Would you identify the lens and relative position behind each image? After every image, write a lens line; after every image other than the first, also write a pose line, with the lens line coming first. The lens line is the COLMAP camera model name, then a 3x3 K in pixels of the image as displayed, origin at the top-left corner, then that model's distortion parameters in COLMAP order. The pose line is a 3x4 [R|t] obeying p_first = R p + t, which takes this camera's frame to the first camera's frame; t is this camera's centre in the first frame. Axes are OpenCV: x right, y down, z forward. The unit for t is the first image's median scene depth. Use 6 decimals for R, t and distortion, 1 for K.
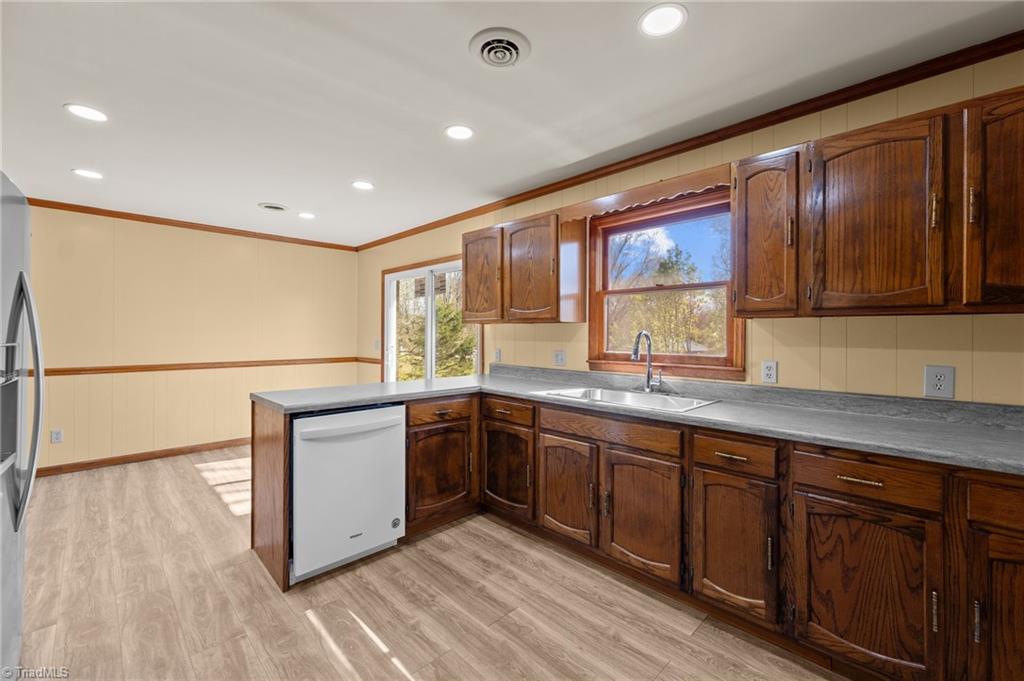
lens RADIAL K [[427.1, 0, 512.5], [0, 427.1, 333.9], [0, 0, 1]] dist [0.000614, -0.000447]
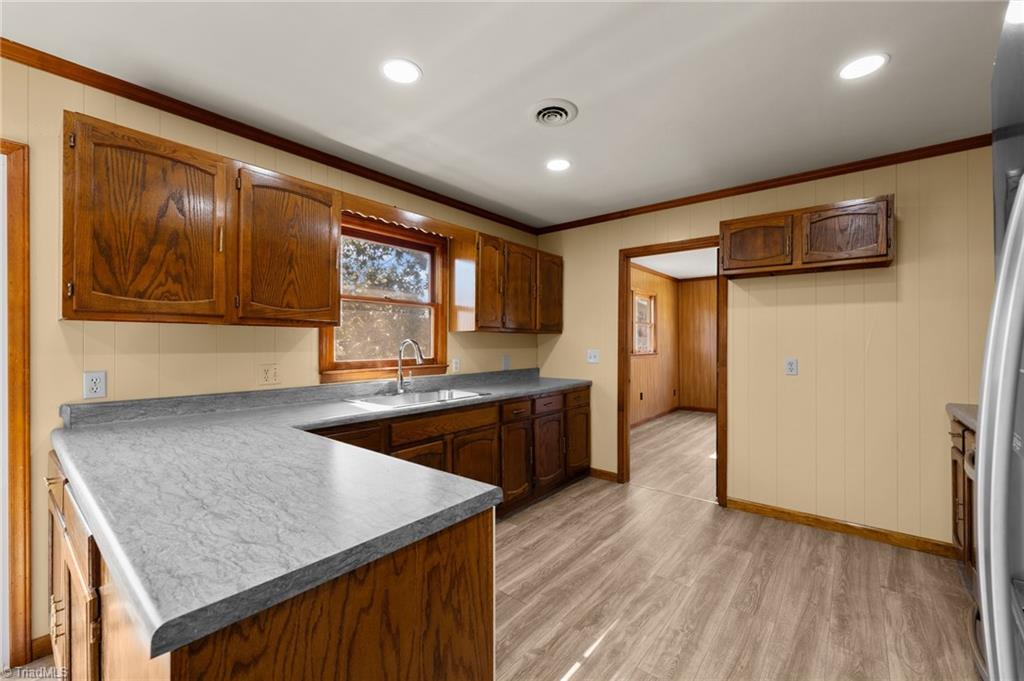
lens RADIAL K [[418.6, 0, 512.0], [0, 418.6, 340.5], [0, 0, 1]] dist [0.001050, -0.000255]
pose [[-0.107964, -0.000903, 0.994154, -0.763090], [-0.004773, 0.999989, 0.000390, -0.003968], [-0.994143, -0.004703, -0.107967, 0.775195]]
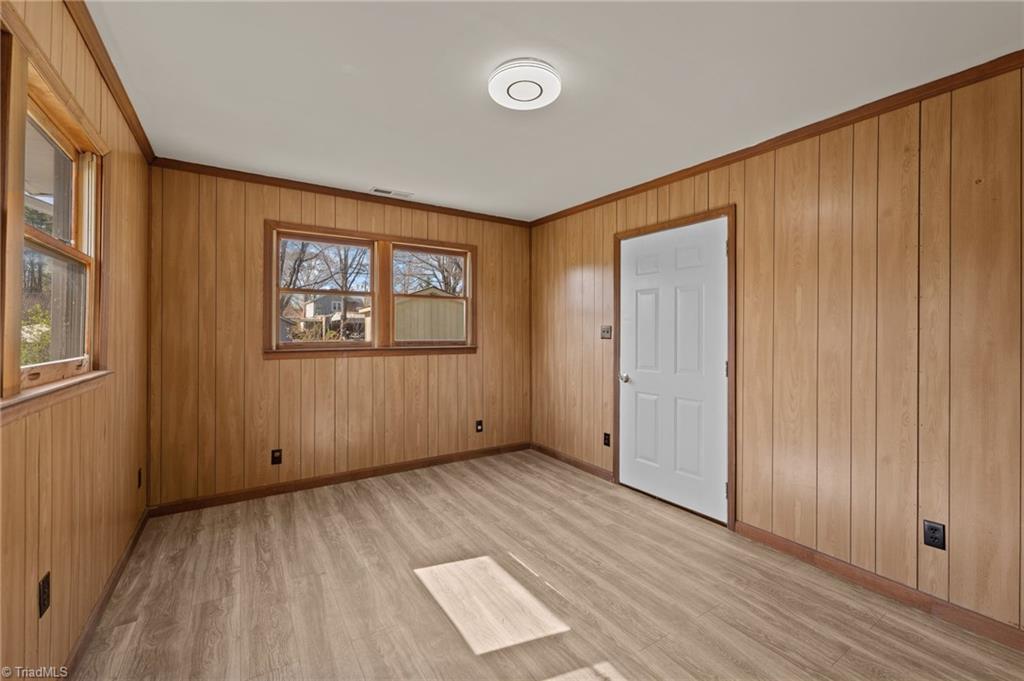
lens RADIAL K [[421.5, 0, 507.0], [0, 421.5, 327.8], [0, 0, 1]] dist [0.001326, -0.000346]
pose [[-0.977167, -0.008832, 0.212291, 0.848847], [-0.012948, 0.999754, -0.018008, 0.004527], [-0.212080, -0.020346, -0.977040, 0.174376]]
